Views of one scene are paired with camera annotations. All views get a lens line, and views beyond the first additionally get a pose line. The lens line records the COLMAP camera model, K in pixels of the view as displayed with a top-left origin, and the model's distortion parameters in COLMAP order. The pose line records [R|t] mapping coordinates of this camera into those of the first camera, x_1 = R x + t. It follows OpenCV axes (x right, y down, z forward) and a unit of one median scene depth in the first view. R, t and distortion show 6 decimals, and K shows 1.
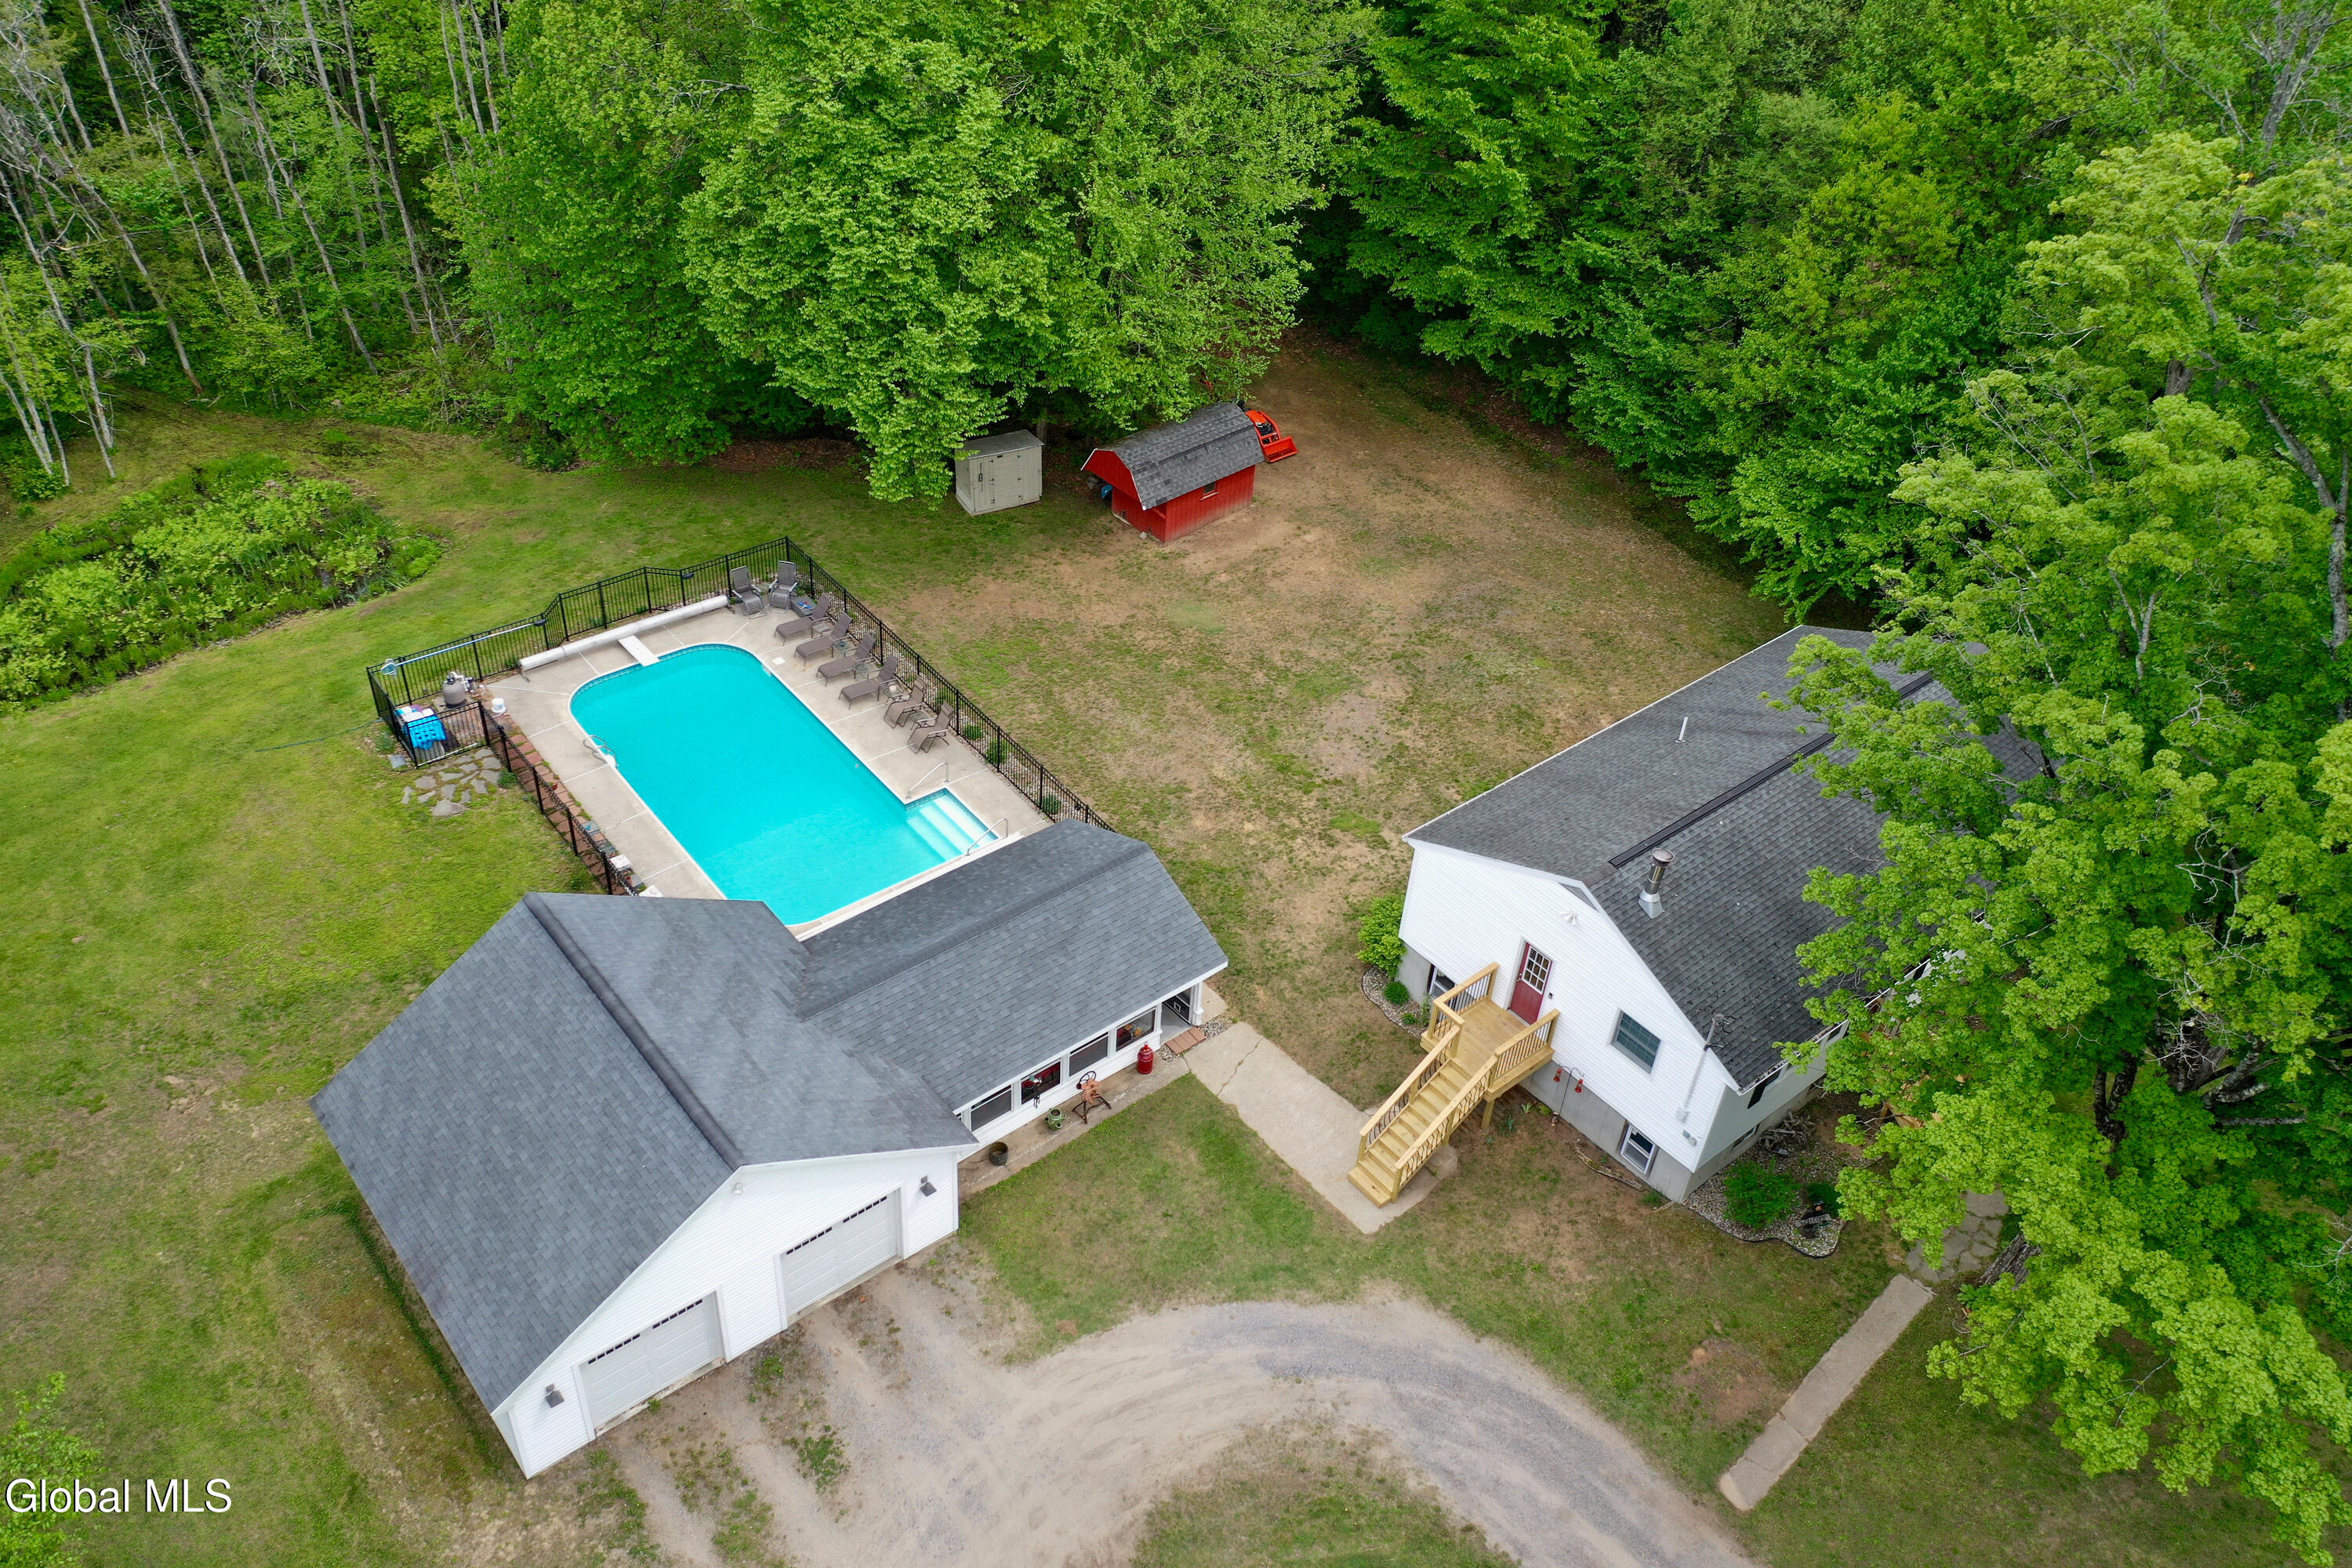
lens RADIAL K [[1866.4, 0, 1176.0], [0, 1866.4, 784.0], [0, 0, 1]] dist [0.014047, 0.001411]
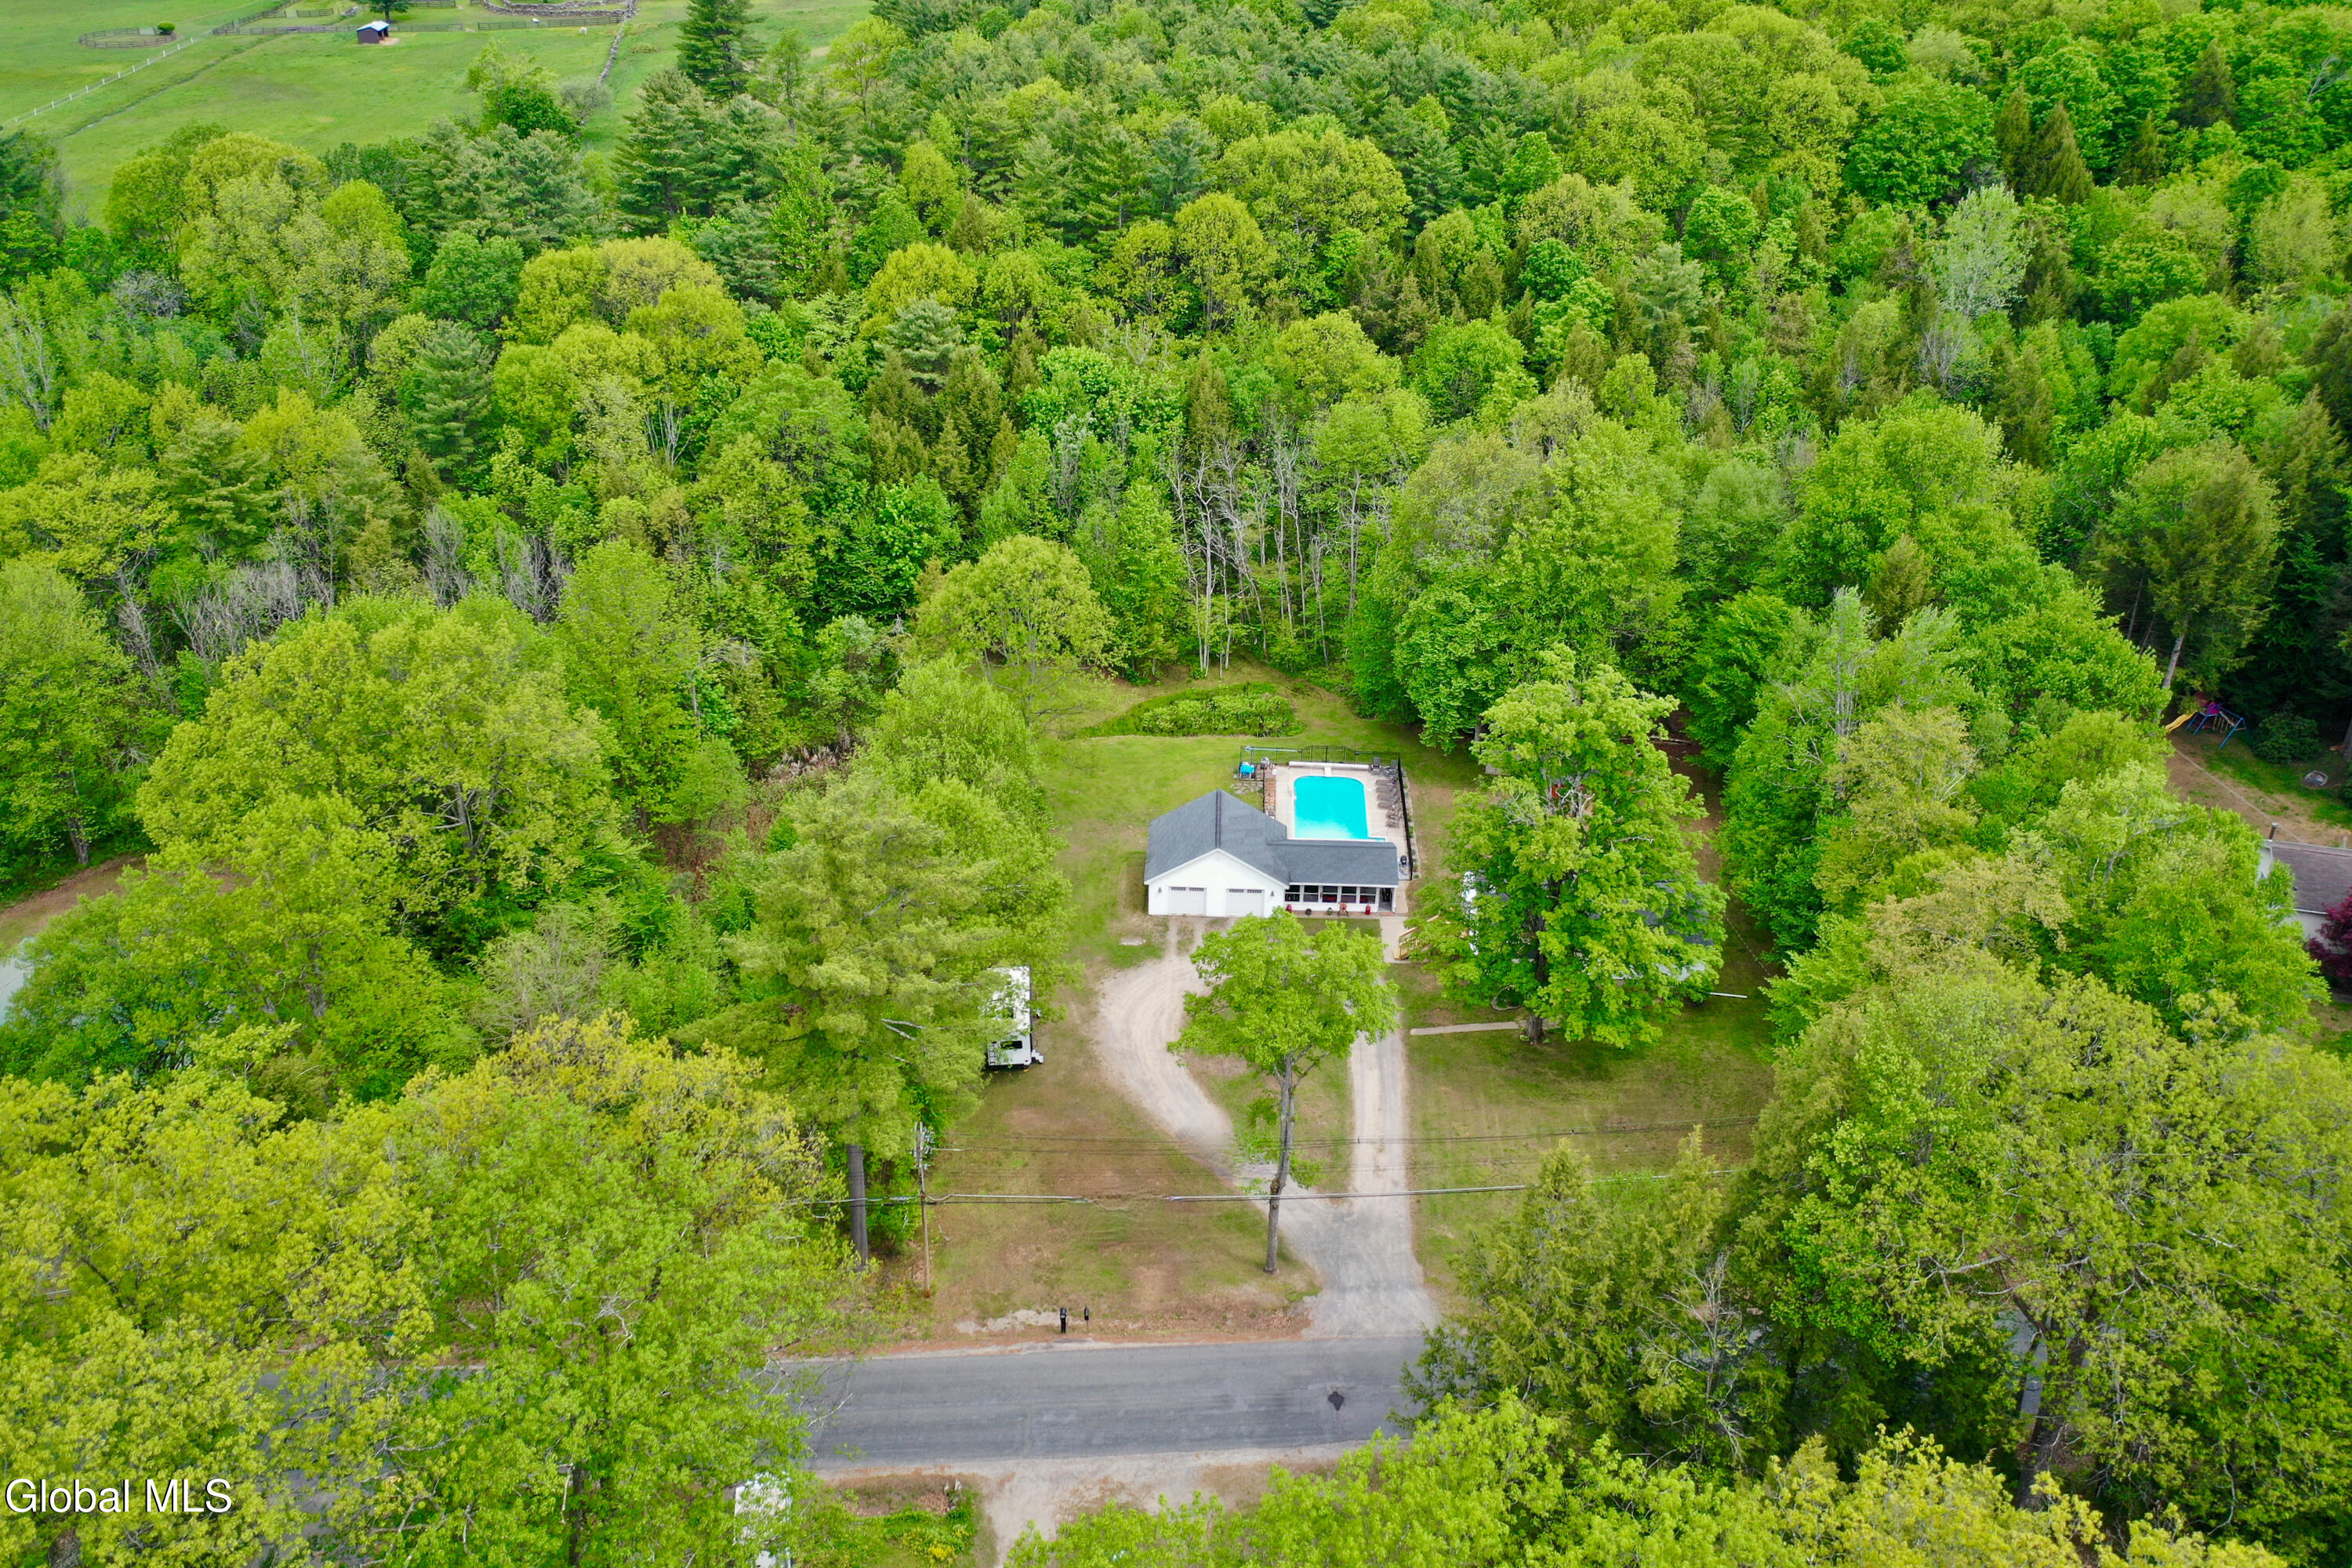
lens RADIAL K [[2002.2, 0, 1176.0], [0, 2002.2, 784.0], [0, 0, 1]] dist [0.009546, 0.009841]
pose [[0.757926, 0.263493, -0.596758, 1.364769], [-0.389170, 0.916811, -0.089465, 0.308953], [0.523541, 0.300048, 0.797418, -1.529424]]
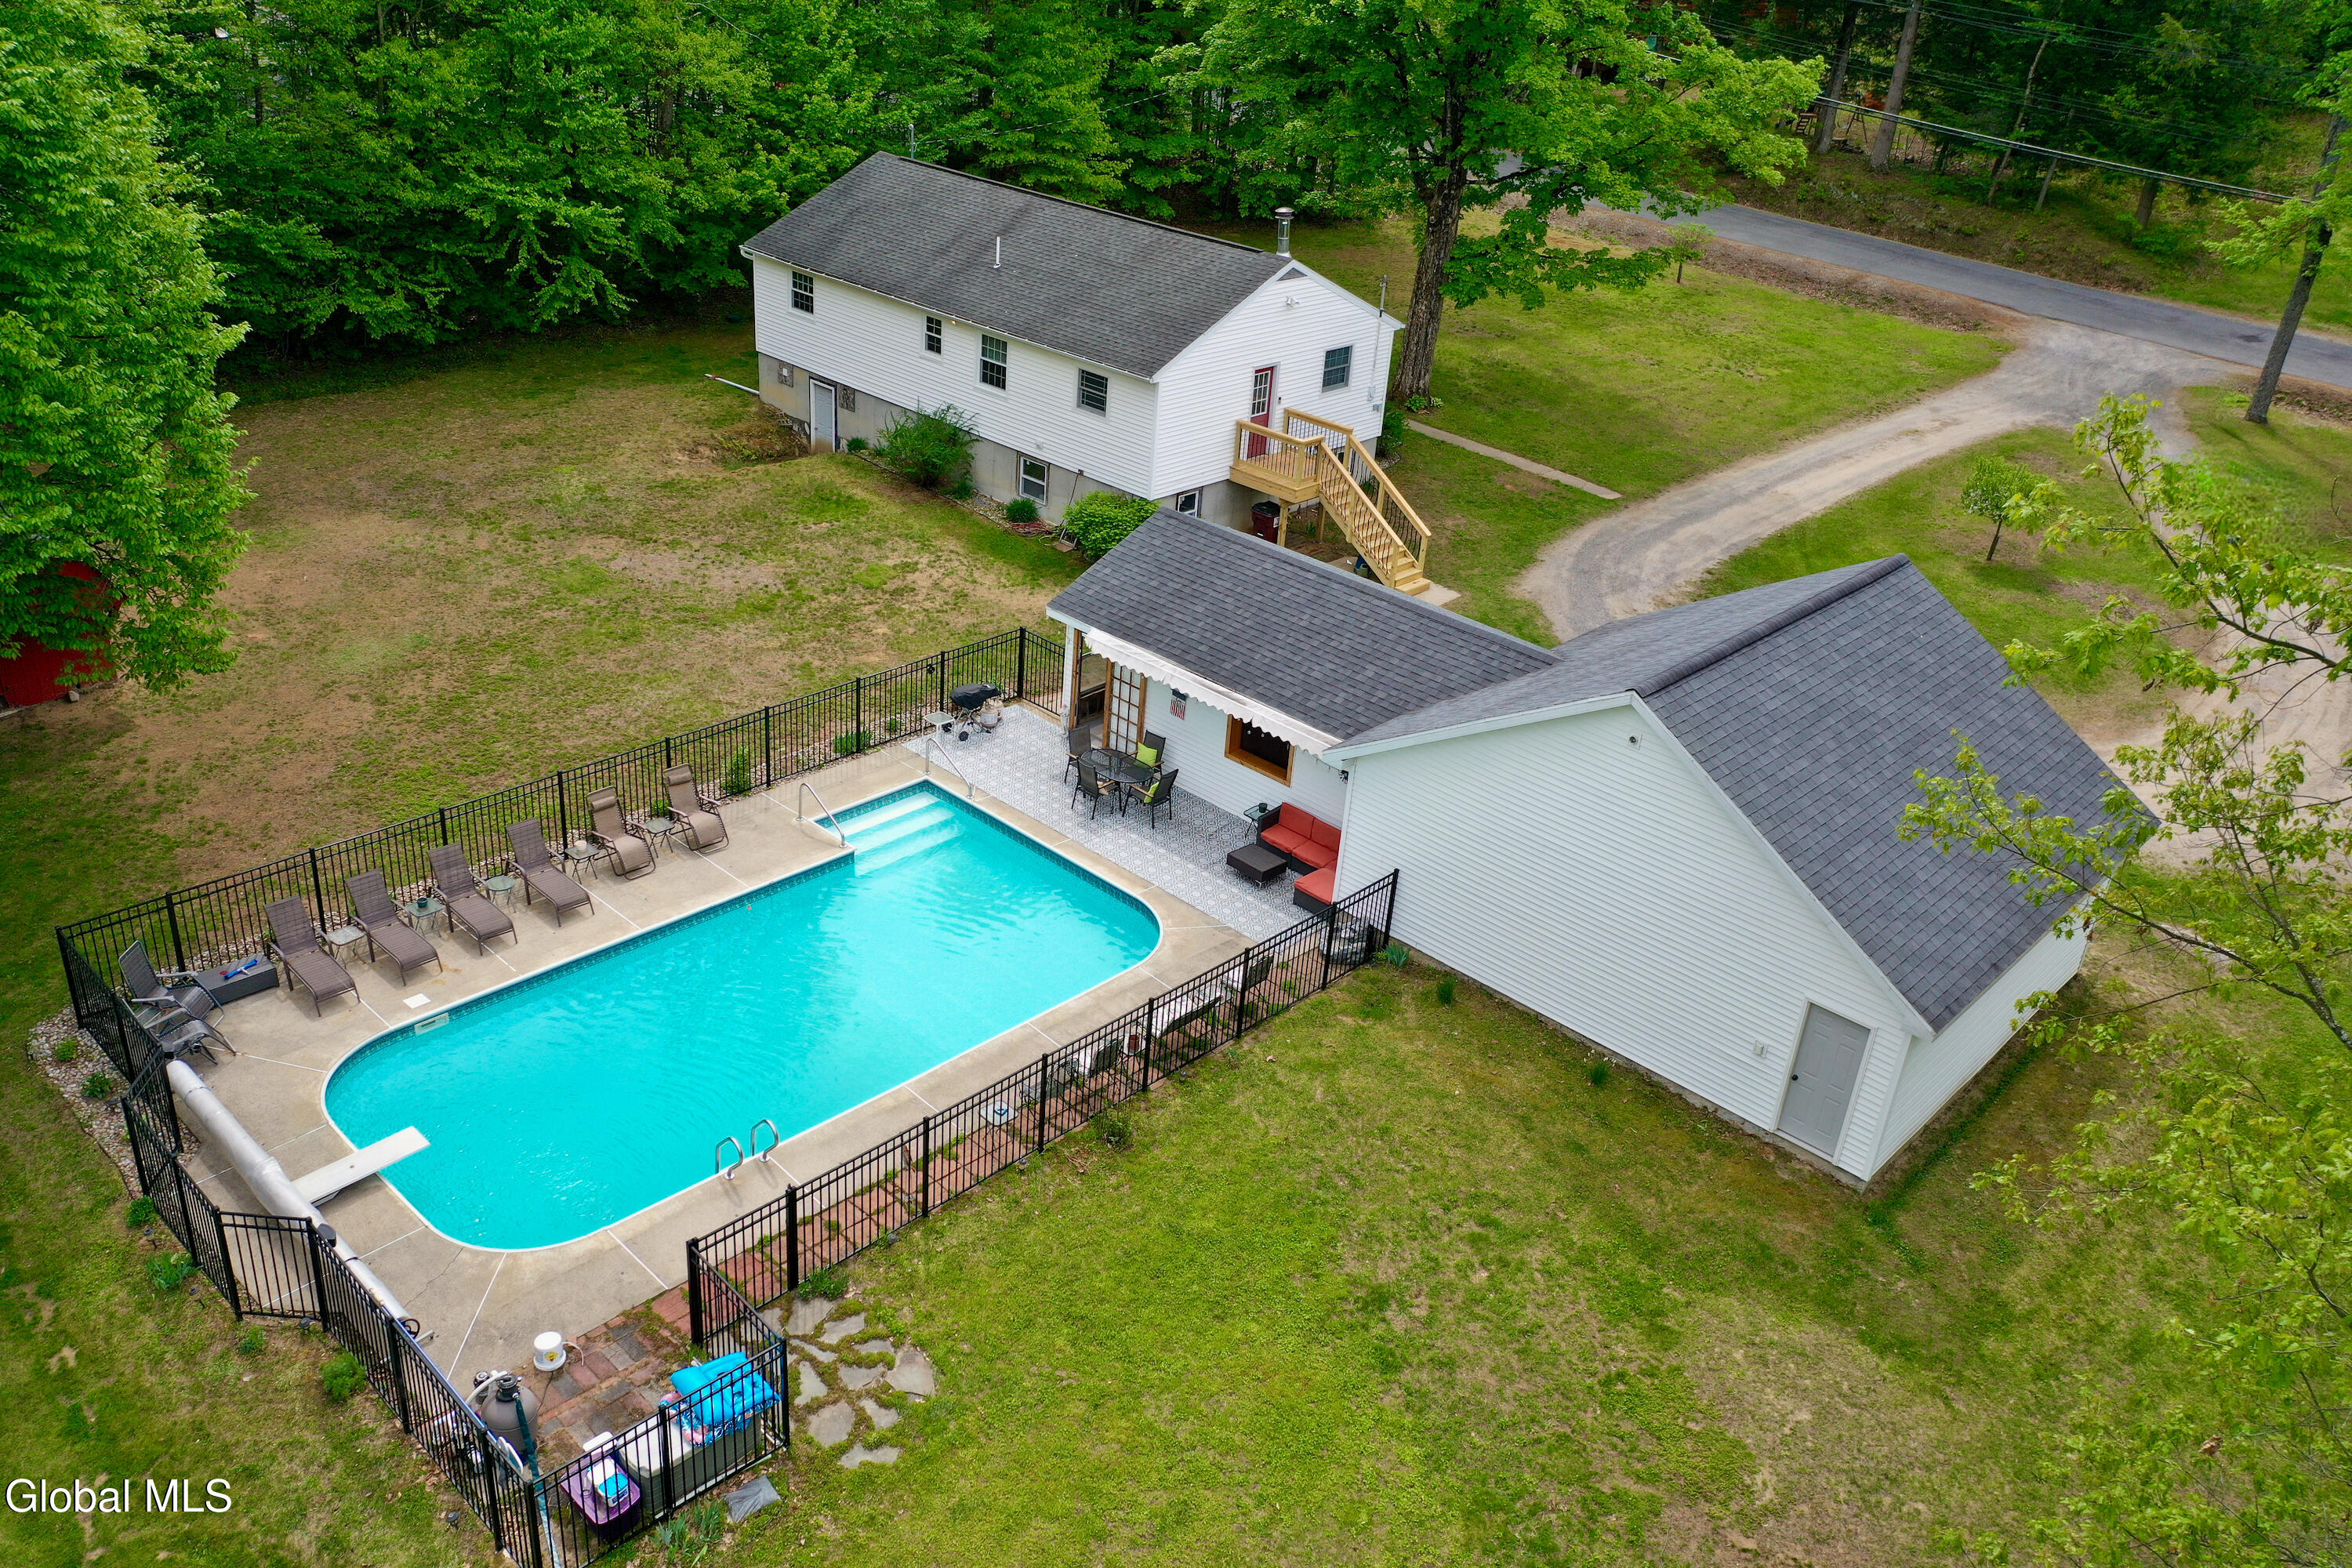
lens RADIAL K [[1866.3, 0, 1178.9], [0, 1866.3, 779.9], [0, 0, 1]] dist [0.007598, 0.005113]
pose [[-0.130633, -0.519857, 0.844206, -0.658067], [0.559791, 0.664108, 0.495576, -0.249061], [-0.818272, 0.537317, 0.204256, 0.735948]]
